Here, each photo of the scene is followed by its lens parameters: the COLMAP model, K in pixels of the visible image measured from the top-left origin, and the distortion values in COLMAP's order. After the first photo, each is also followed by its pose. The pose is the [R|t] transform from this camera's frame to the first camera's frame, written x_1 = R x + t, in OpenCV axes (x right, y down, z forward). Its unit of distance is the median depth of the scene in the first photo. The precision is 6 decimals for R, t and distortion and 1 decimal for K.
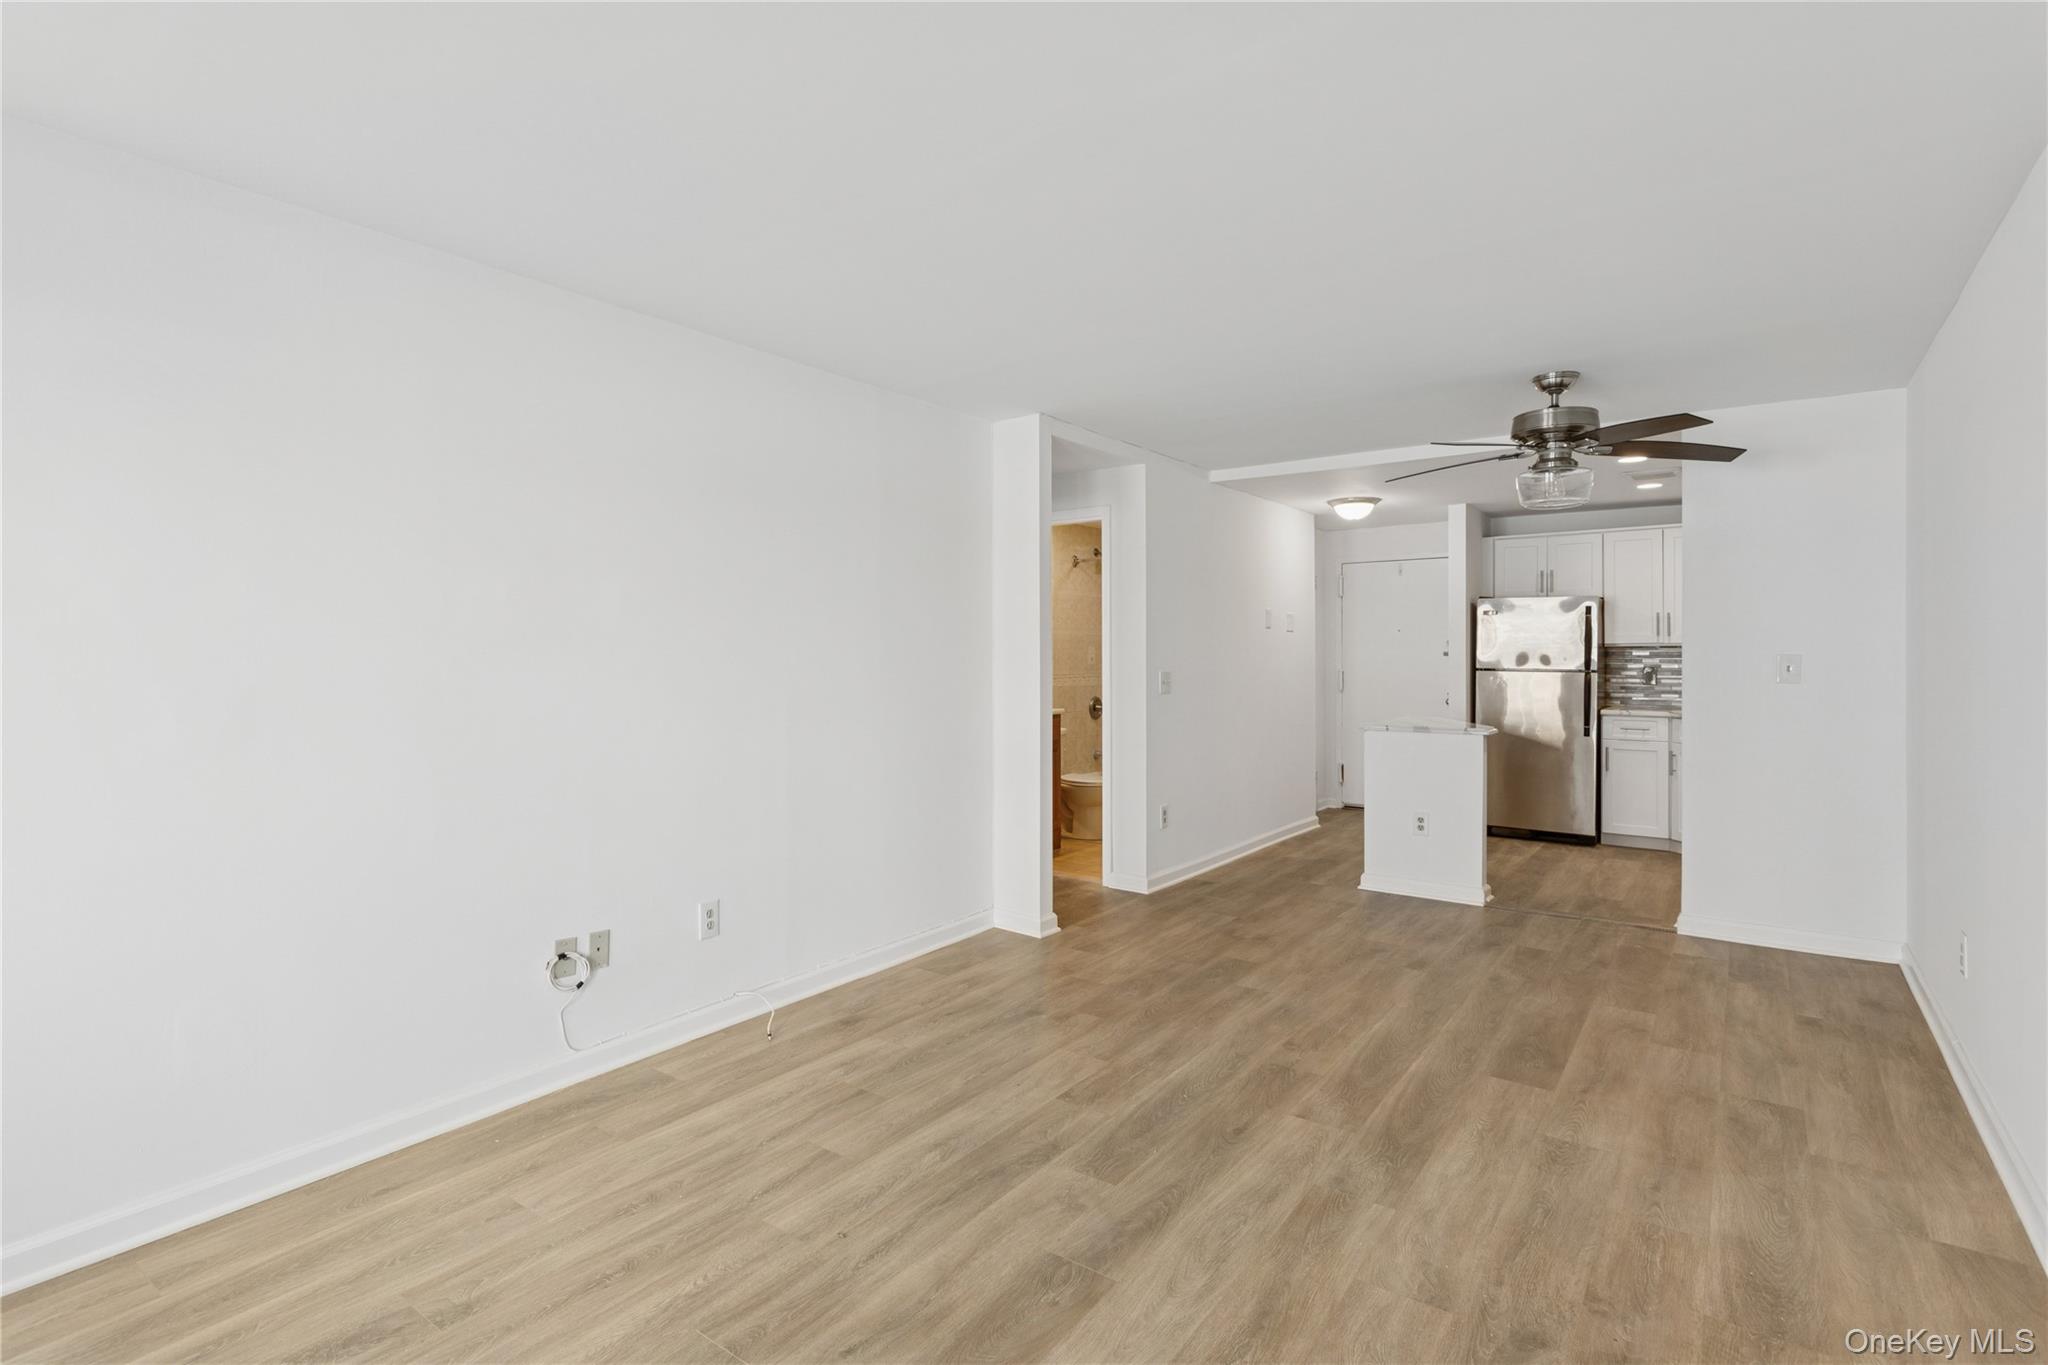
lens RADIAL K [[1032.0, 0, 1022.3], [0, 1032.0, 632.4], [0, 0, 1]] dist [-0.001977, 0.000705]
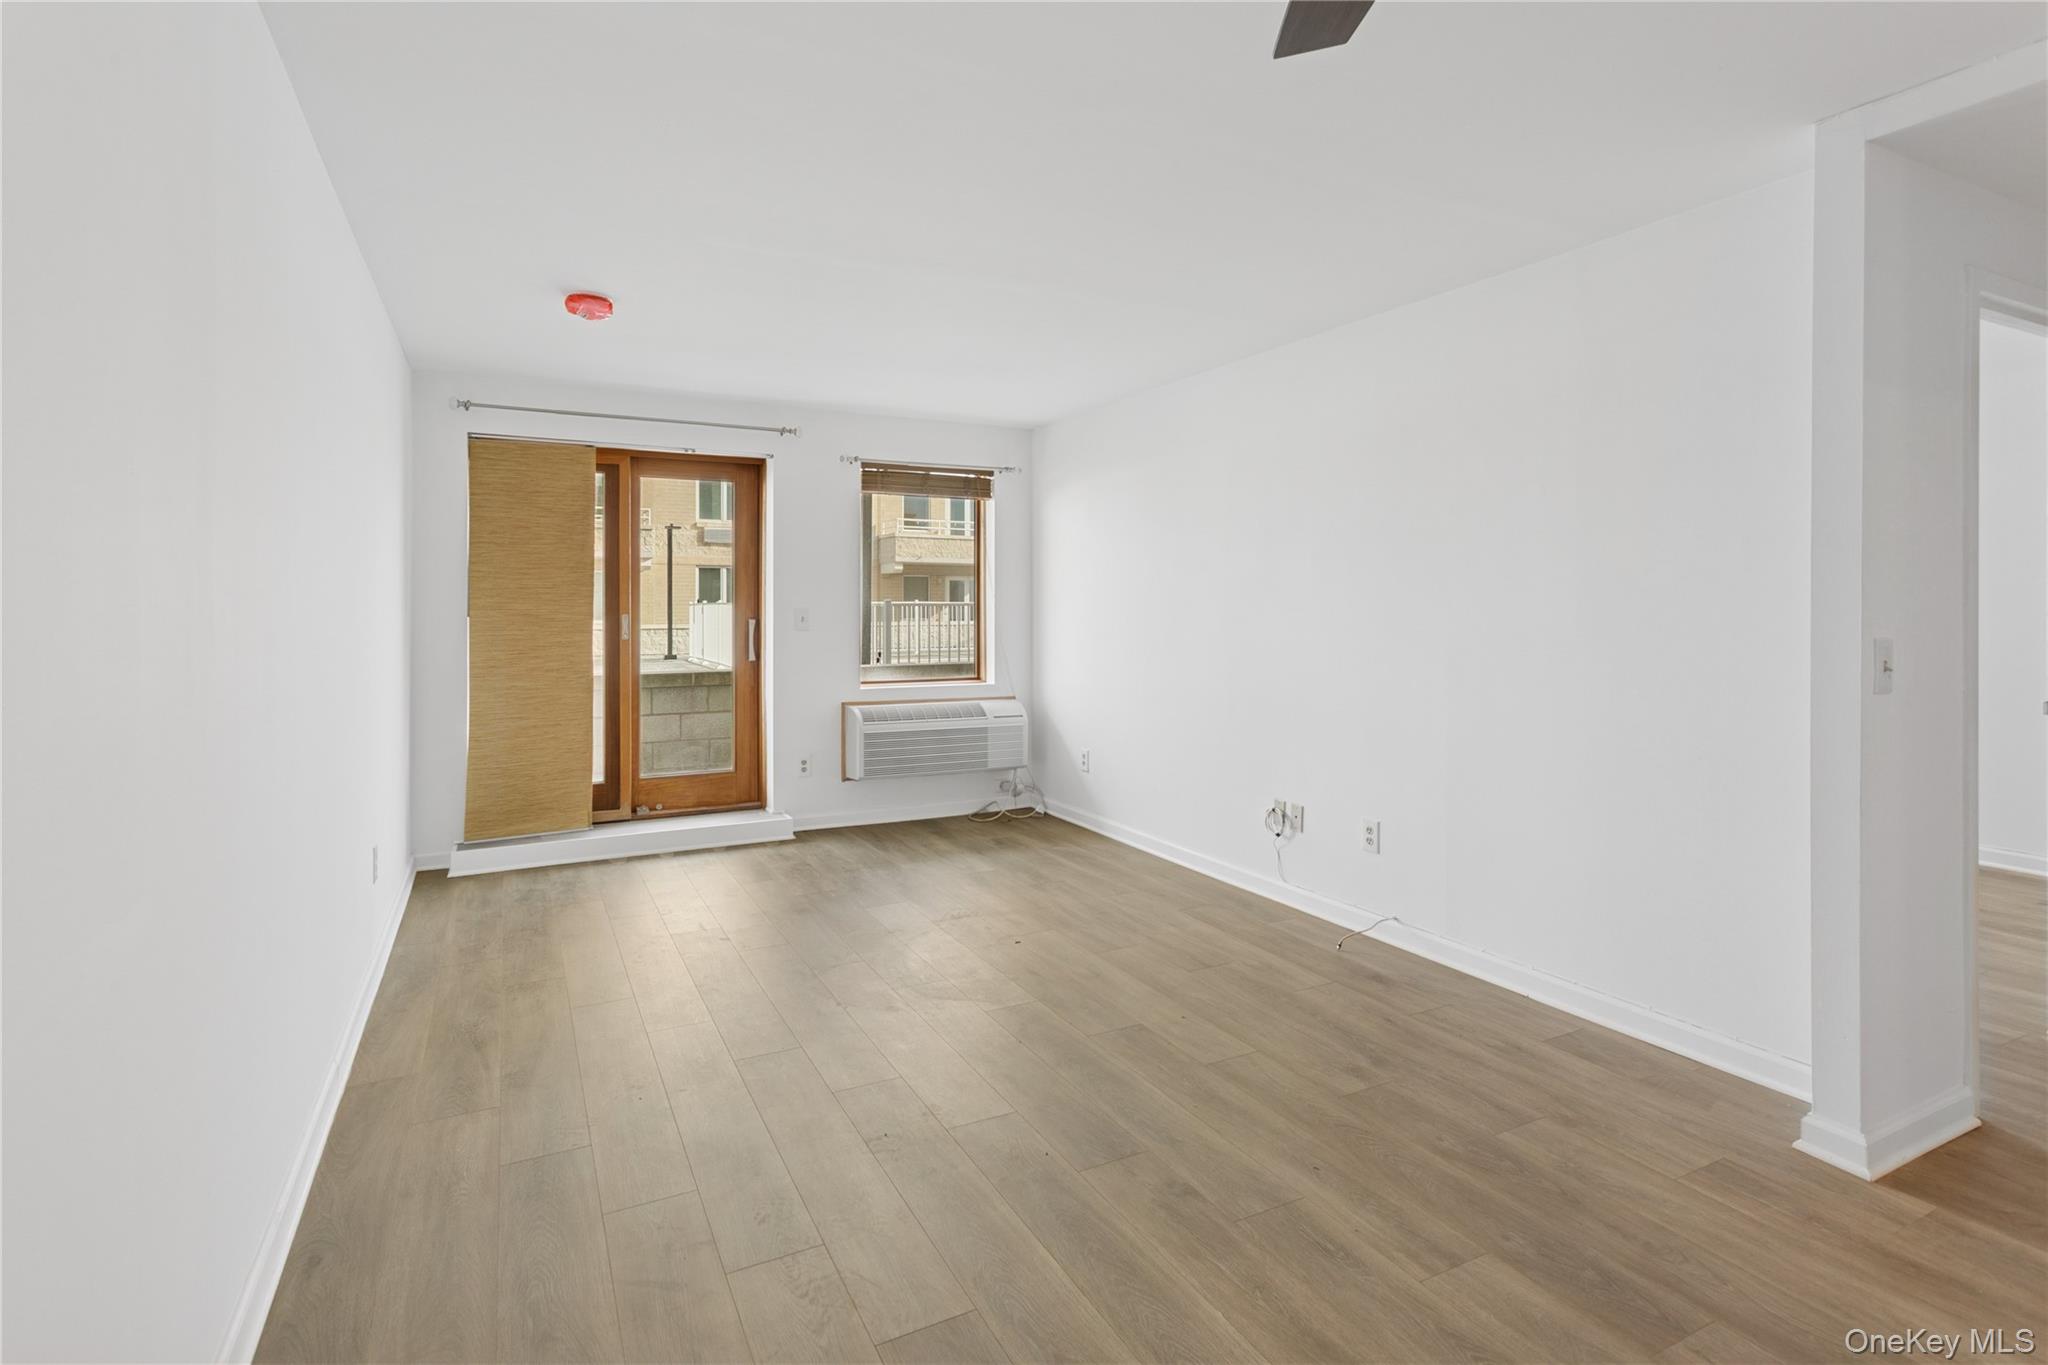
lens RADIAL K [[1032.0, 0, 1022.3], [0, 1032.0, 632.4], [0, 0, 1]] dist [-0.001977, 0.000705]
pose [[-0.466840, 0.027799, -0.883905, 0.817934], [0.018192, 0.999596, 0.021829, 0.022034], [0.884154, -0.005890, -0.467158, 1.125803]]
